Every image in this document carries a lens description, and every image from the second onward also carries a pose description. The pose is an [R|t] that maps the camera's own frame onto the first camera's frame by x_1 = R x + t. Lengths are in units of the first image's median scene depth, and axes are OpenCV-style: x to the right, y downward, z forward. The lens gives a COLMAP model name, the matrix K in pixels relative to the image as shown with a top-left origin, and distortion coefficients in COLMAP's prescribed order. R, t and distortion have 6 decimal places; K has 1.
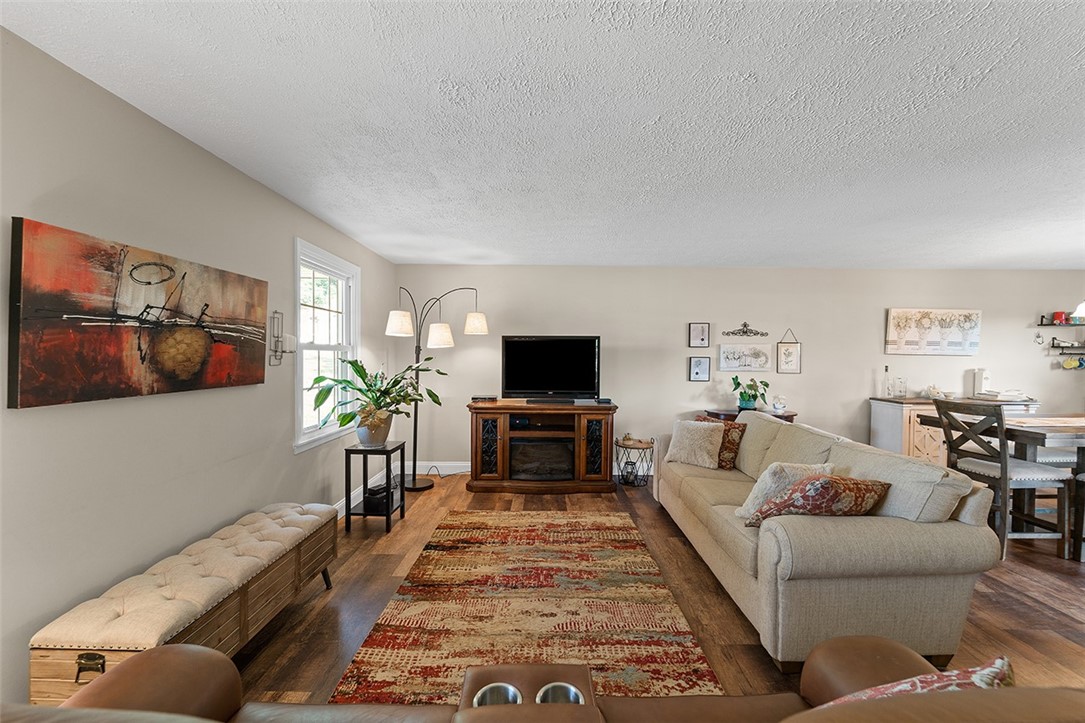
lens RADIAL K [[431.1, 0, 540.3], [0, 431.1, 356.8], [0, 0, 1]] dist [-0.001117, -0.000320]
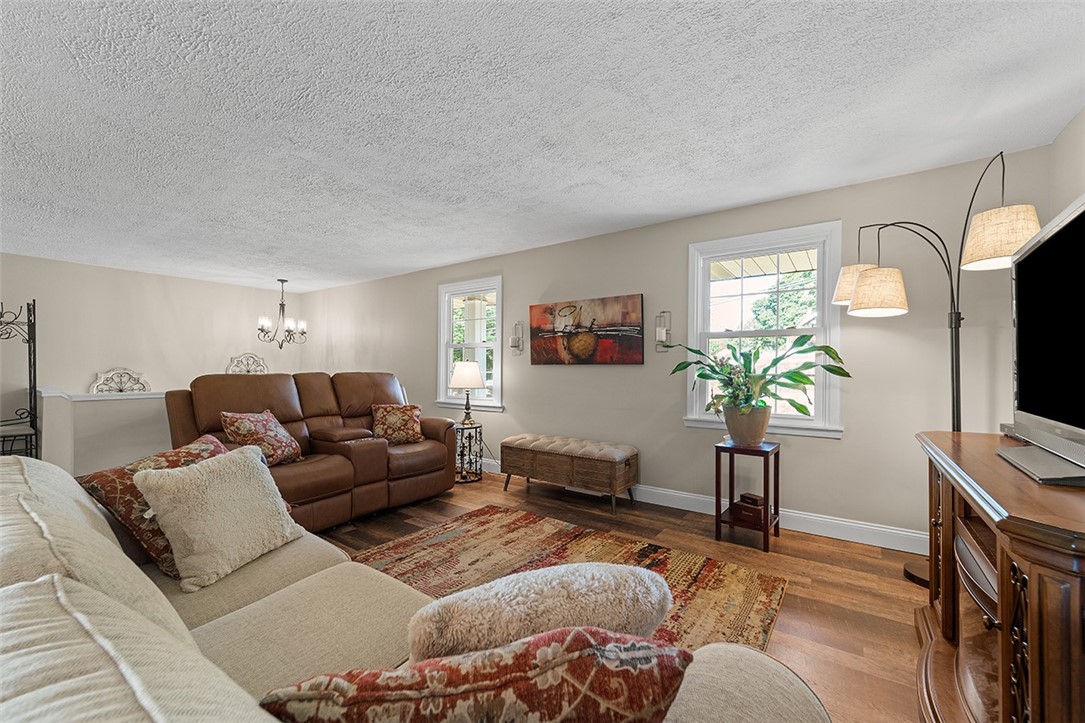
lens RADIAL K [[431.1, 0, 544.8], [0, 431.1, 368.9], [0, 0, 1]] dist [-0.001117, -0.000320]
pose [[-0.572054, -0.009041, -0.820166, 0.916534], [-0.009512, 0.999945, -0.004389, 0.109189], [0.820161, 0.005290, -0.572108, 1.958771]]
